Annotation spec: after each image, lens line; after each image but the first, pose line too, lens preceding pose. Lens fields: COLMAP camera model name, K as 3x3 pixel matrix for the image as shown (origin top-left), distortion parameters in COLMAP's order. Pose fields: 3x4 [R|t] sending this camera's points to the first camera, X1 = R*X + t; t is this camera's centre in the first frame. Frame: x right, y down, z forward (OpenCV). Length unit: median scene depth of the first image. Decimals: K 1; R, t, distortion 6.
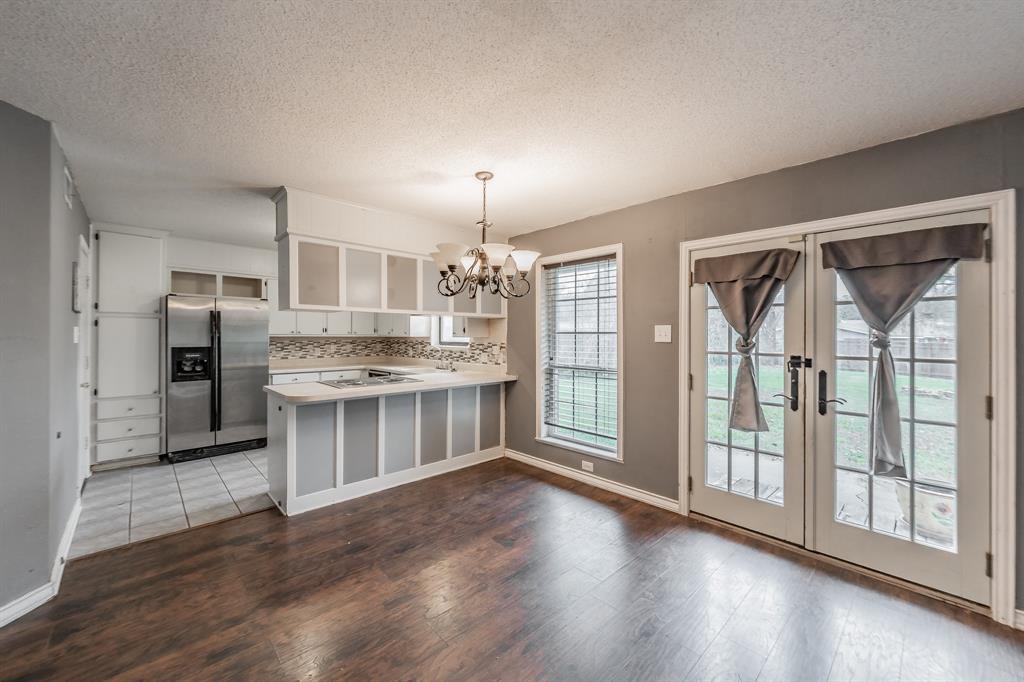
lens RADIAL K [[397.7, 0, 515.9], [0, 397.7, 335.0], [0, 0, 1]] dist [-0.001711, 0.000295]
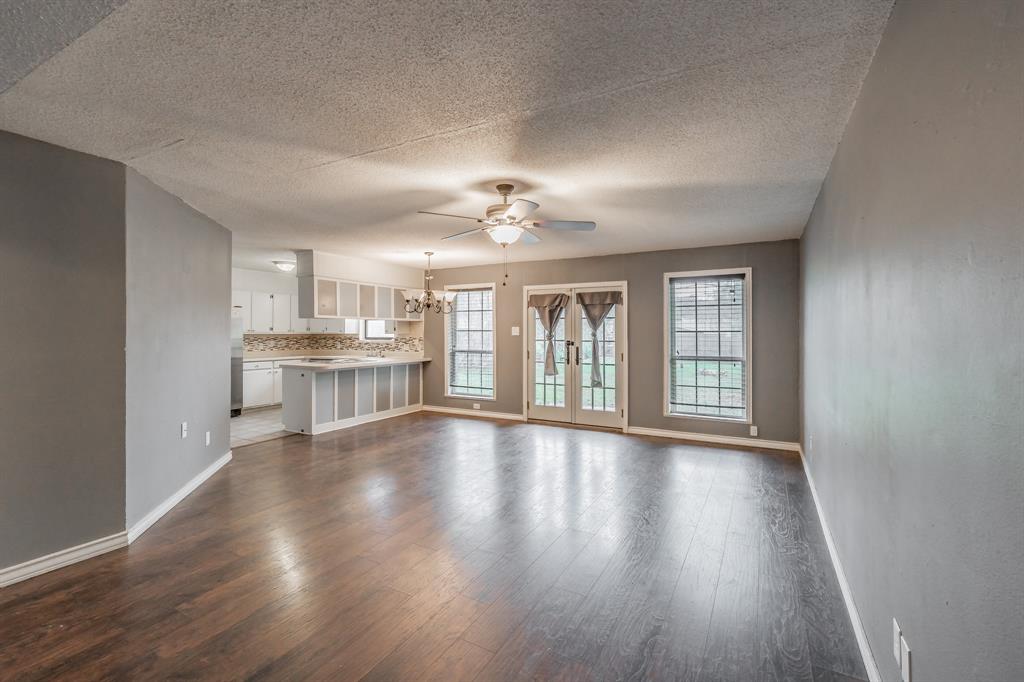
lens RADIAL K [[454.4, 0, 507.7], [0, 454.4, 330.8], [0, 0, 1]] dist [0.011289, -0.000292]
pose [[0.958568, -0.003579, 0.284841, -0.317467], [0.004184, 0.999990, -0.001517, -0.001552], [-0.284832, 0.002646, 0.958574, -1.180568]]
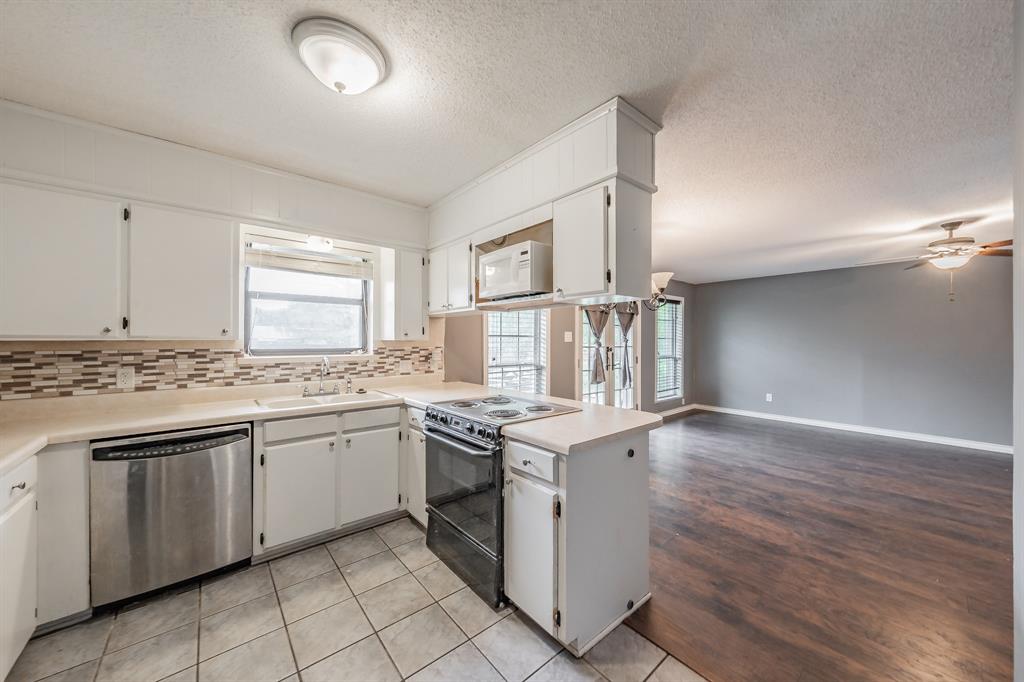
lens RADIAL K [[362.1, 0, 514.0], [0, 362.1, 339.2], [0, 0, 1]] dist [-0.005191, 0.000488]
pose [[0.061836, -0.002254, 0.998084, -1.202286], [-0.001374, 0.999996, 0.002343, 0.003028], [-0.998085, -0.001516, 0.061833, 1.178147]]
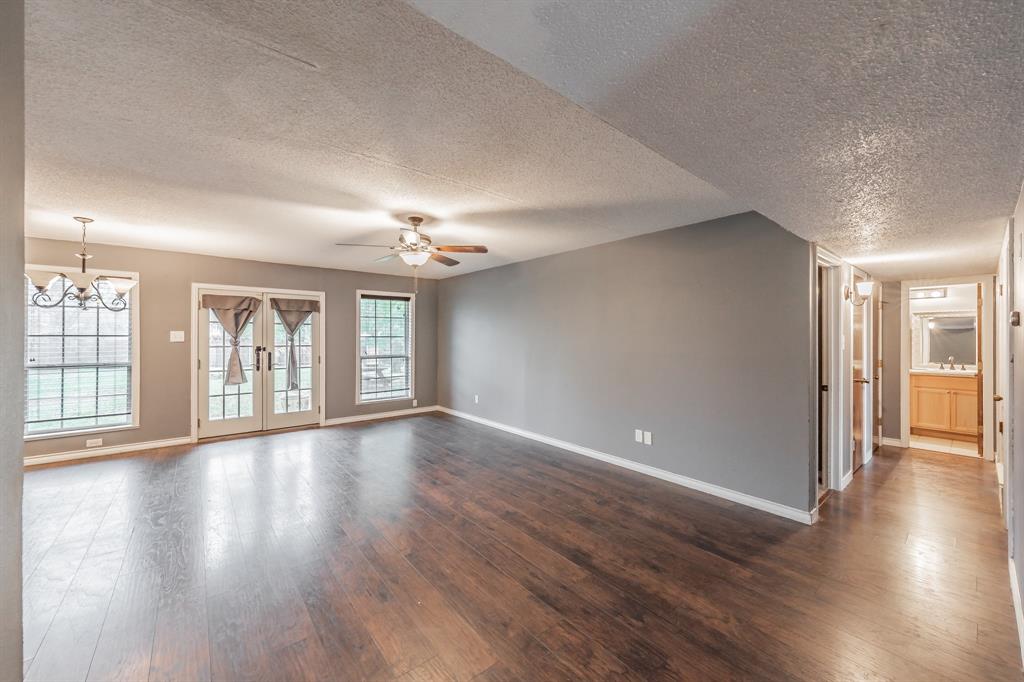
lens RADIAL K [[397.7, 0, 512.3], [0, 397.7, 332.7], [0, 0, 1]] dist [-0.001711, 0.000295]
pose [[0.079892, 0.003917, 0.996796, -1.163227], [0.001468, 0.999991, -0.004047, -0.009916], [-0.996802, 0.001787, 0.079885, -0.493639]]
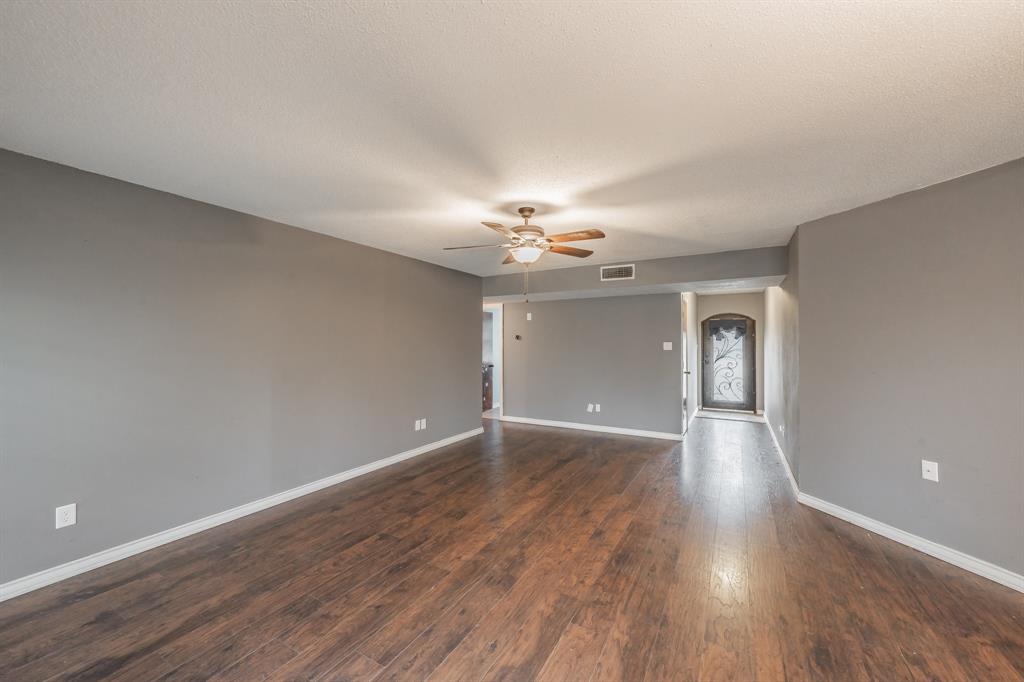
lens RADIAL K [[391.2, 0, 512.4], [0, 391.2, 340.4], [0, 0, 1]] dist [-0.004218, 0.000364]
pose [[-0.957378, -0.006130, -0.288772, 0.322155], [-0.005747, 0.999981, -0.002175, -0.013213], [0.288780, -0.000423, -0.957395, 0.850199]]
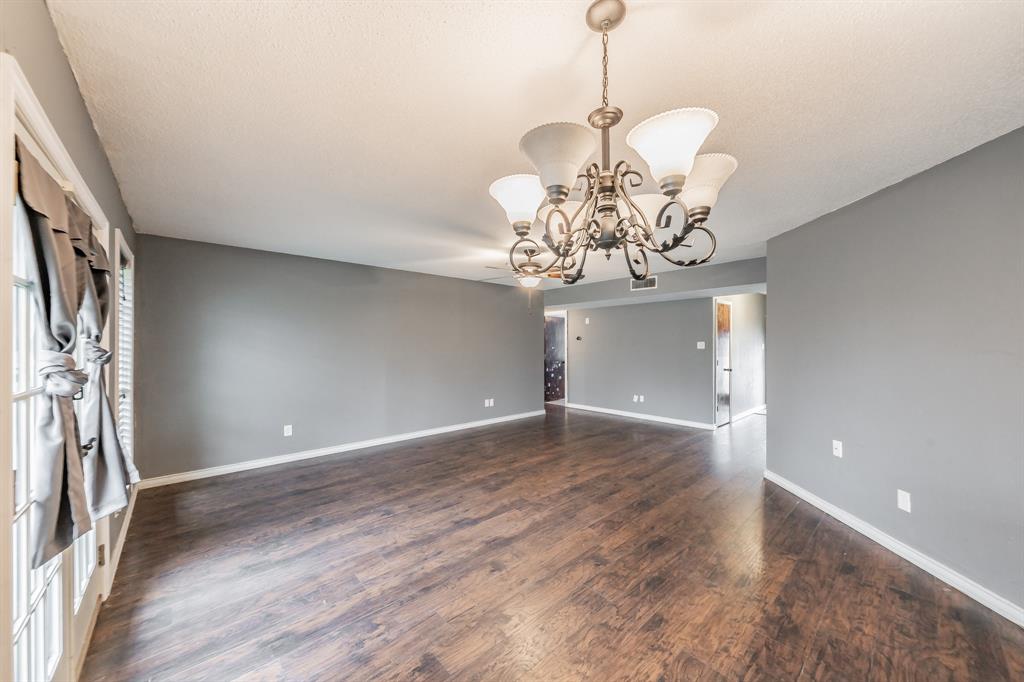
lens RADIAL K [[369.7, 0, 513.8], [0, 369.7, 344.8], [0, 0, 1]] dist [-0.005235, -0.000290]
pose [[-0.999605, -0.001500, 0.028079, 0.016771], [-0.001252, 0.999960, 0.008857, -0.012834], [-0.028092, 0.008818, -0.999566, 1.279710]]
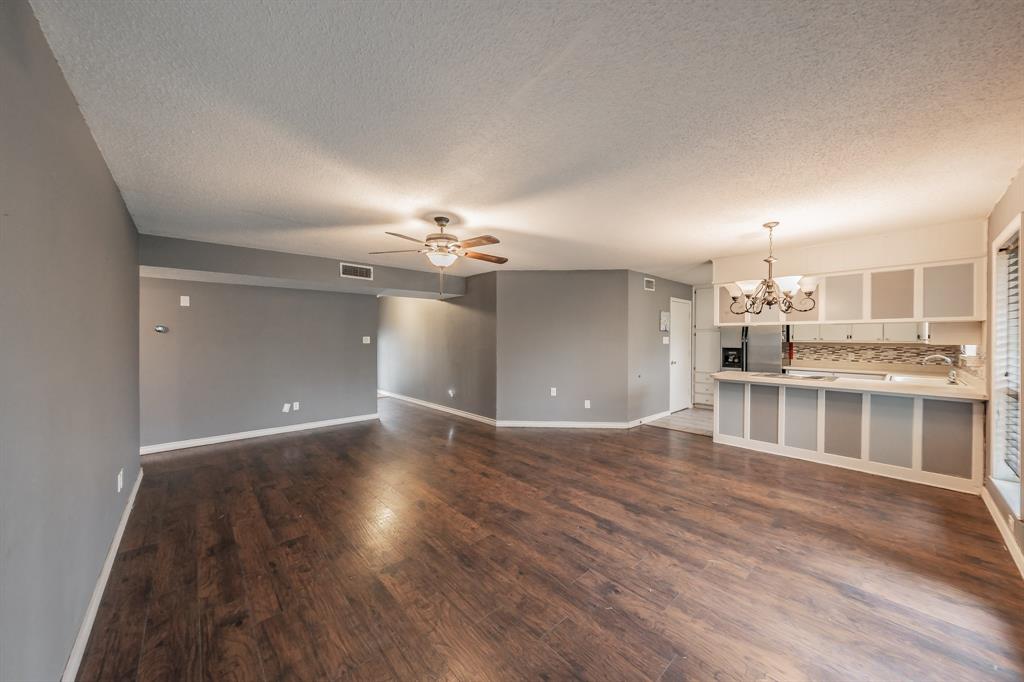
lens RADIAL K [[362.1, 0, 509.9], [0, 362.1, 338.3], [0, 0, 1]] dist [-0.005191, 0.000488]
pose [[-0.023603, -0.002154, -0.999719, 1.055995], [-0.004828, 0.999986, -0.002041, -0.002750], [0.999710, 0.004778, -0.023613, 0.118011]]
